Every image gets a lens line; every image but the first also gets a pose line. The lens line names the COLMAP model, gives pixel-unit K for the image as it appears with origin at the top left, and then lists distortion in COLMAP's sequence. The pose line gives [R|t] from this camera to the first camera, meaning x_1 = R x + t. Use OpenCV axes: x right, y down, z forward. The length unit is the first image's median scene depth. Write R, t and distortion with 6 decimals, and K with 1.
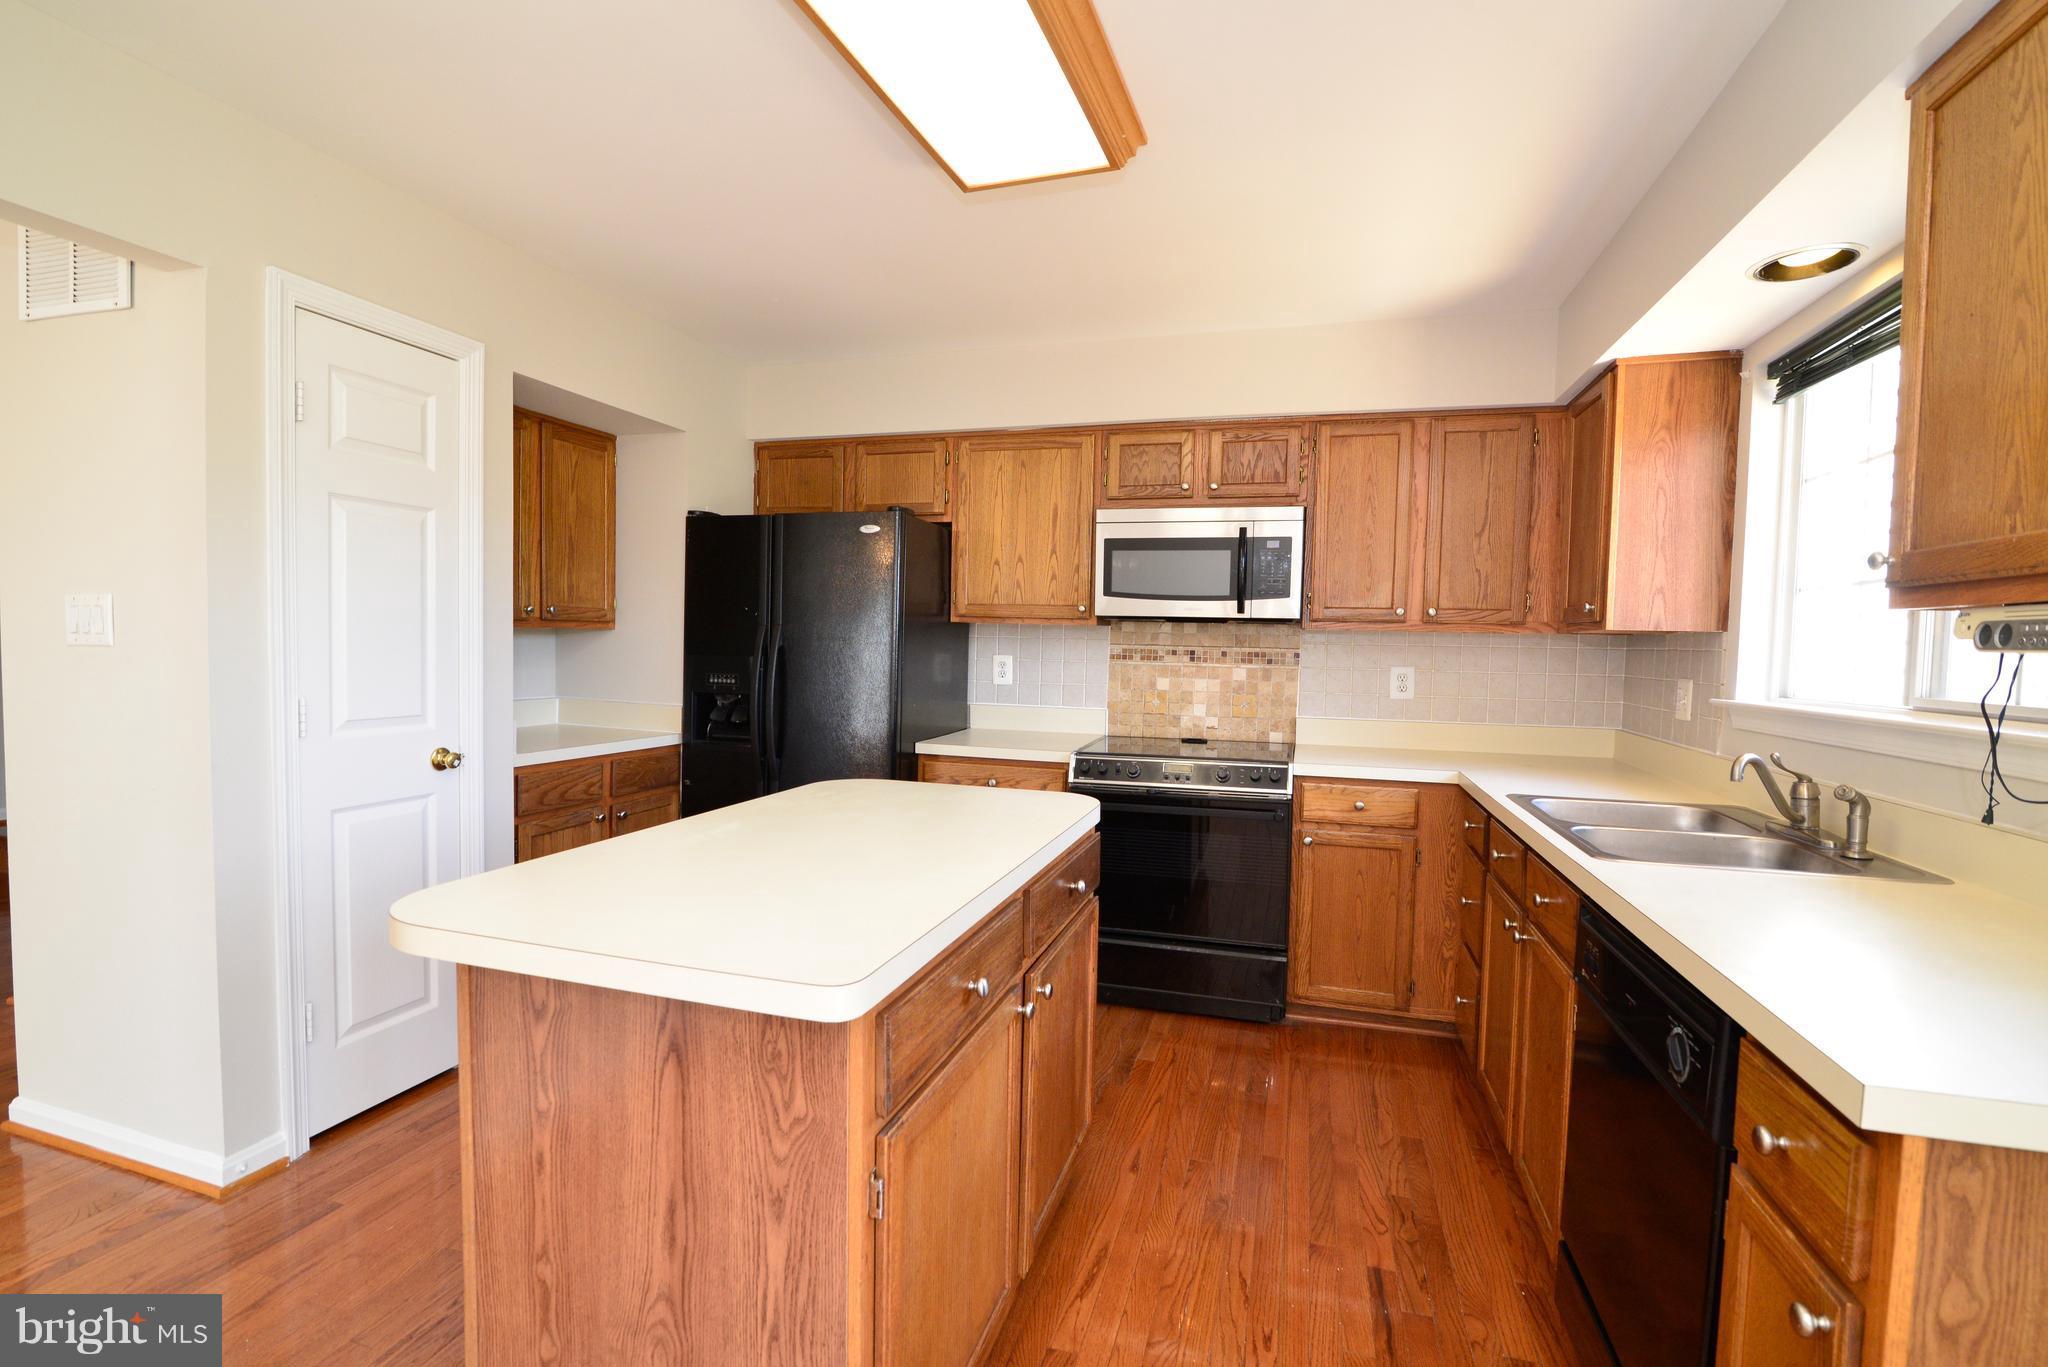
lens RADIAL K [[934.2, 0, 1023.1], [0, 934.2, 689.7], [0, 0, 1]] dist [-0.021308, 0.000846]
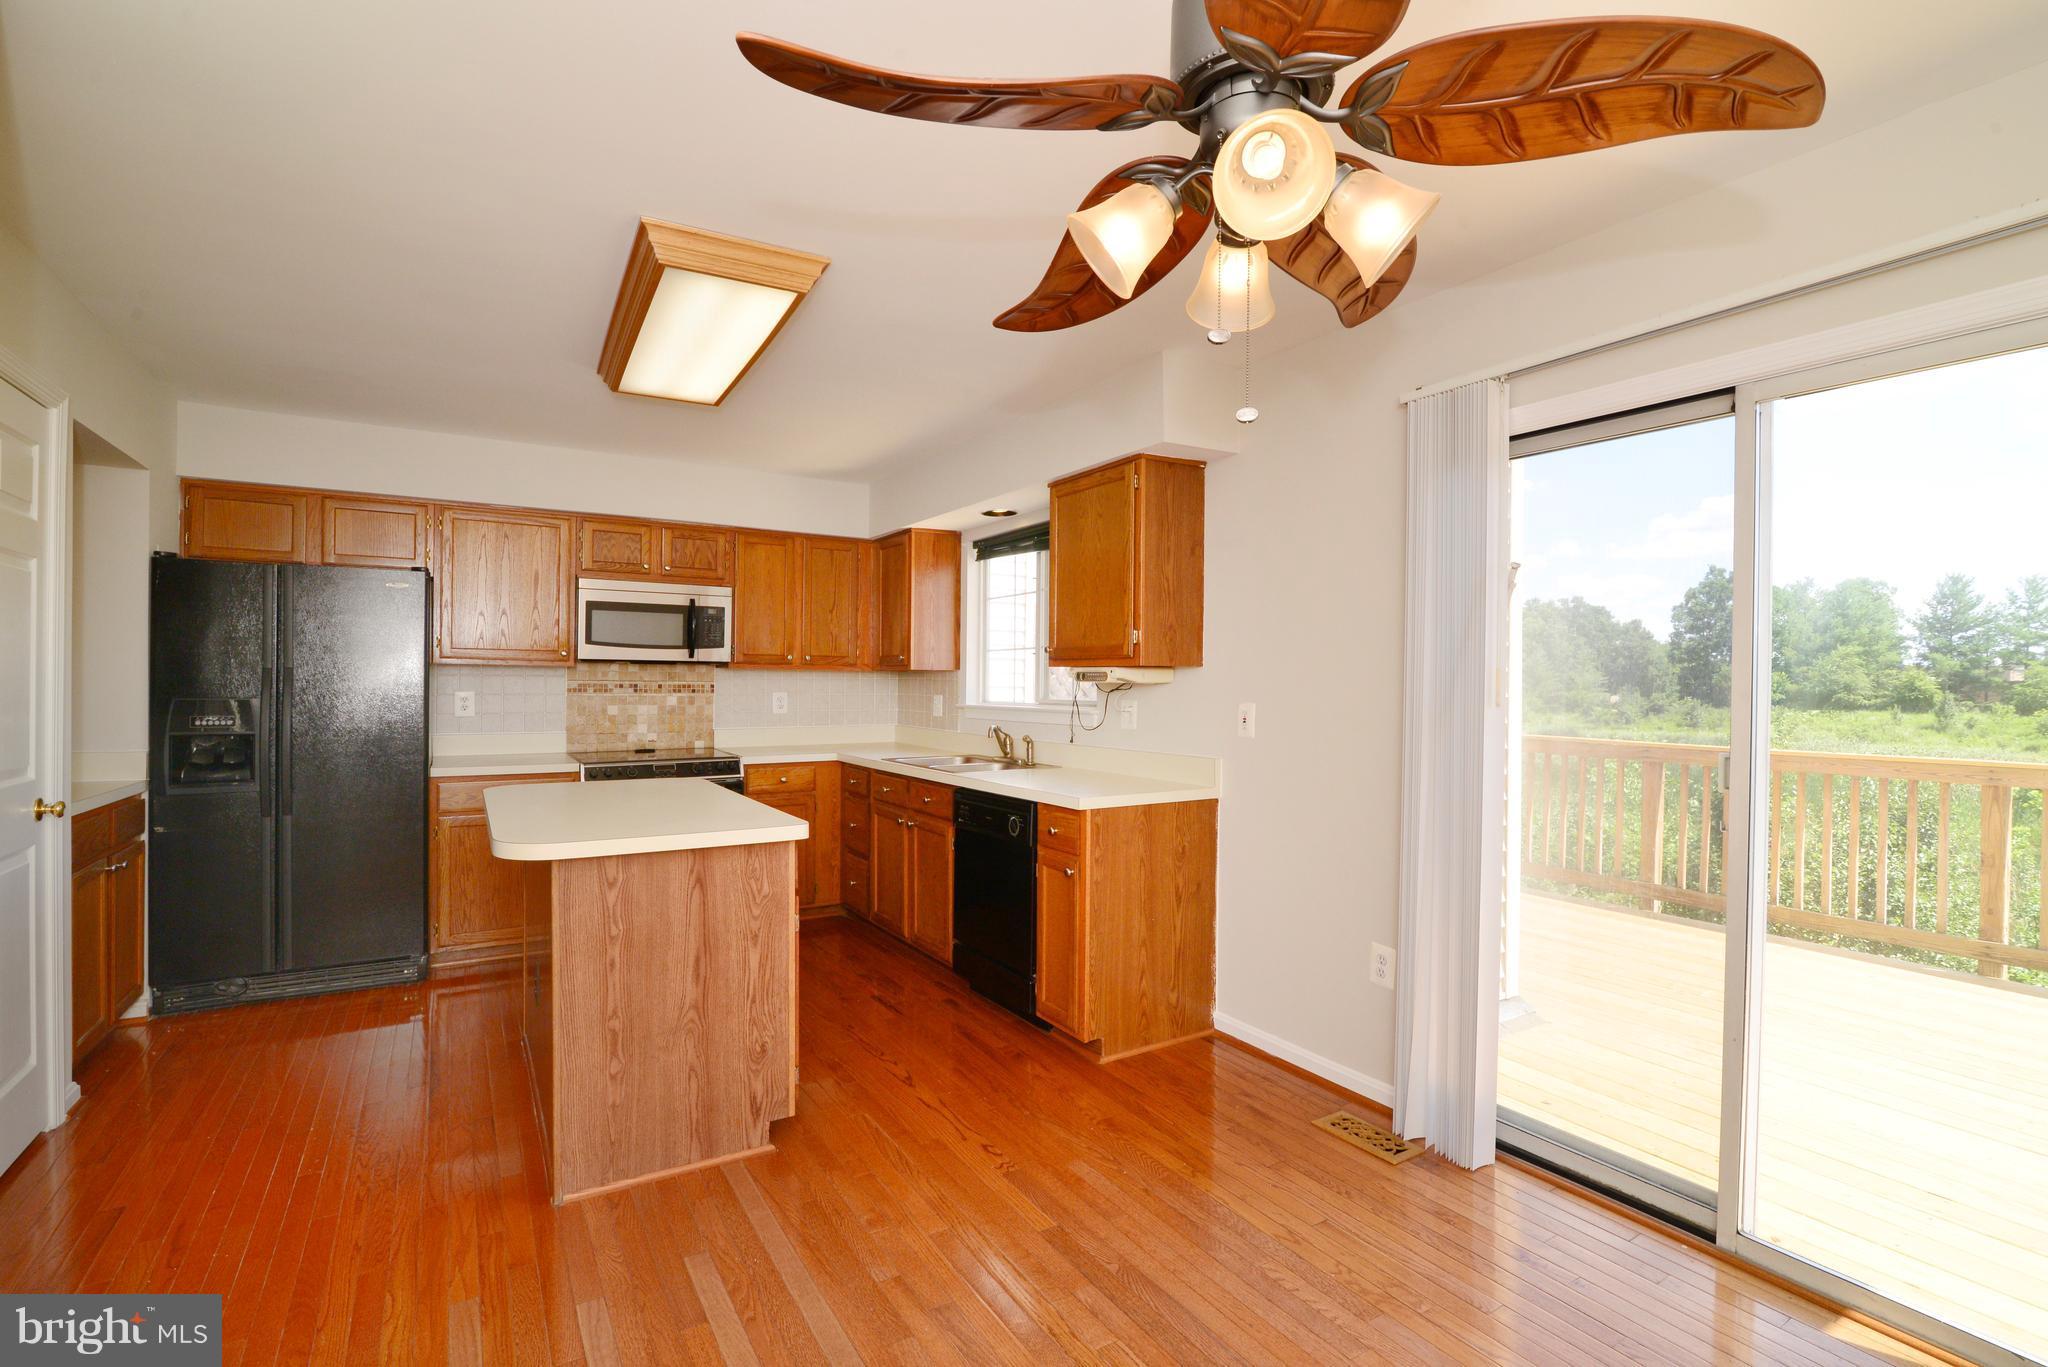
lens RADIAL K [[934.2, 0, 1038.1], [0, 934.2, 676.3], [0, 0, 1]] dist [-0.021308, 0.000846]
pose [[0.647371, -0.012286, 0.762076, -0.525979], [0.044263, 0.998789, -0.021498, 0.001032], [-0.760889, 0.047649, 0.647131, -0.345016]]
